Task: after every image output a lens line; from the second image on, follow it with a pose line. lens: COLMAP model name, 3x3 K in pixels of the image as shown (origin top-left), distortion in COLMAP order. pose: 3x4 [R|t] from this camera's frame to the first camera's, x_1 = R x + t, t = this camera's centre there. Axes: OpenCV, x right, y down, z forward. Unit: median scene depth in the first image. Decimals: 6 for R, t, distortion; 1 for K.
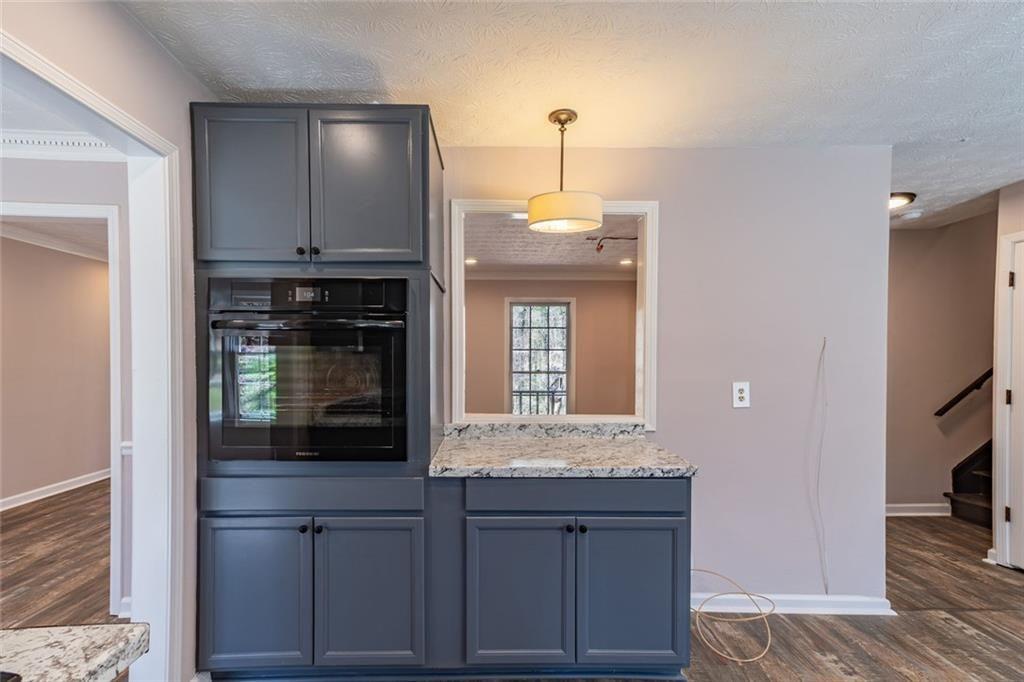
lens RADIAL K [[492.1, 0, 507.2], [0, 492.1, 357.3], [0, 0, 1]] dist [-0.000898, 0.024135]
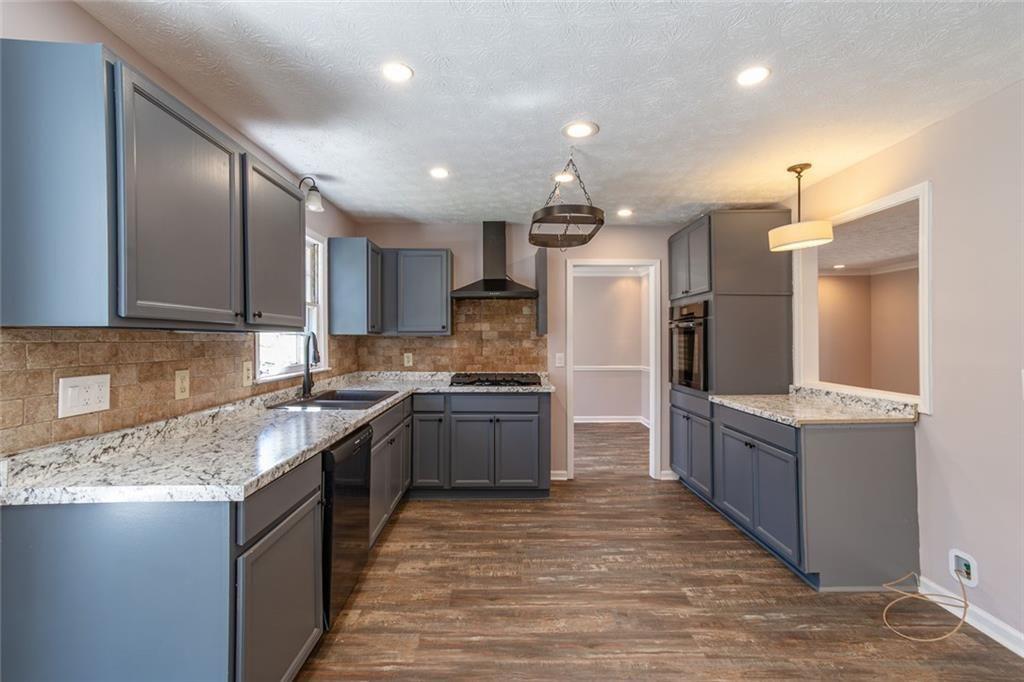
lens RADIAL K [[460.3, 0, 514.6], [0, 460.3, 335.5], [0, 0, 1]] dist [-0.007666, 0.018805]
pose [[0.006579, -0.012886, -0.999895, 1.233413], [-0.007996, 0.999884, -0.012939, 0.011845], [0.999946, 0.008080, 0.006475, 0.168508]]
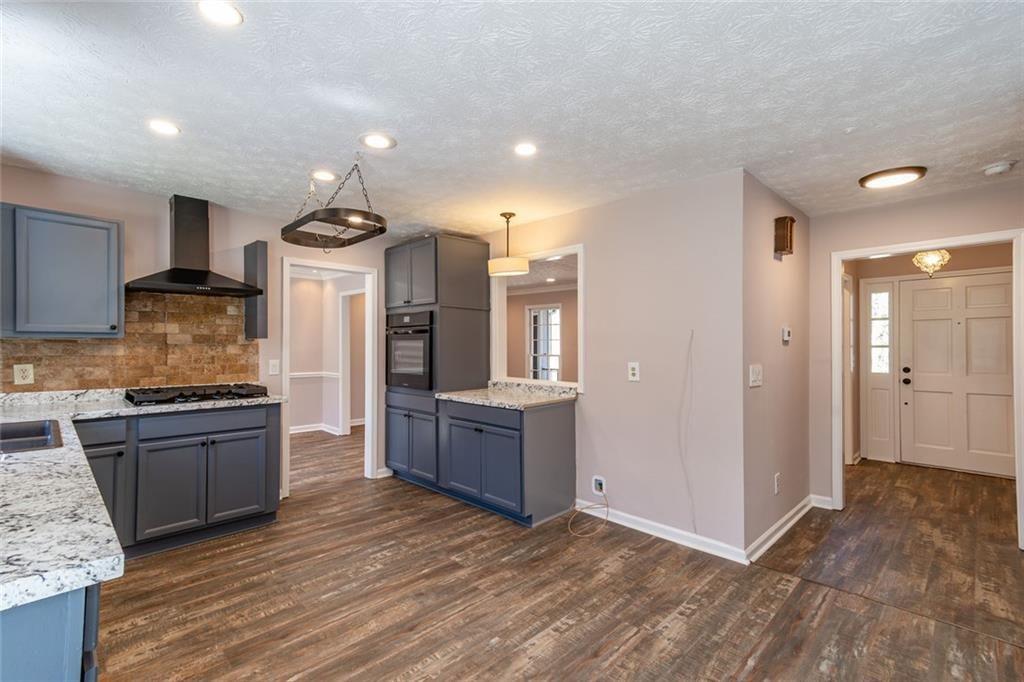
lens RADIAL K [[460.3, 0, 514.6], [0, 460.3, 335.5], [0, 0, 1]] dist [-0.007666, 0.018805]
pose [[0.696843, -0.017490, -0.717010, 1.191839], [-0.005231, 0.999552, -0.029465, 0.014230], [0.717204, 0.024284, 0.696440, -0.150970]]
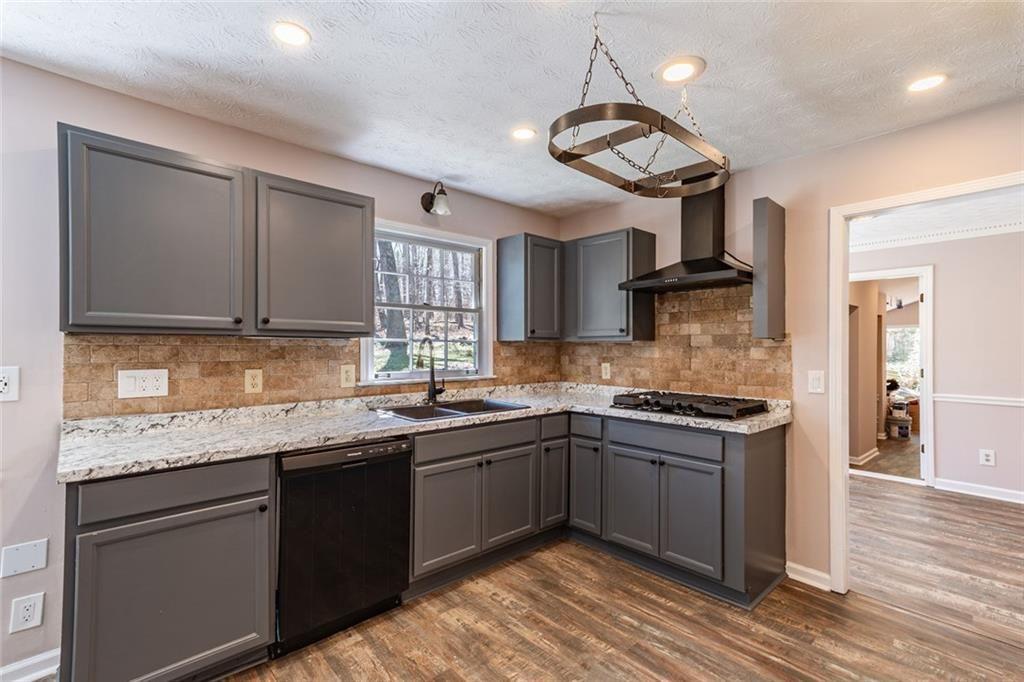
lens RADIAL K [[478.3, 0, 504.0], [0, 478.3, 344.4], [0, 0, 1]] dist [-0.004389, 0.020922]
pose [[-0.739893, -0.012733, -0.672604, 0.740078], [-0.013450, 0.999901, -0.004133, 0.011199], [0.672590, 0.005988, -0.739991, 0.664258]]
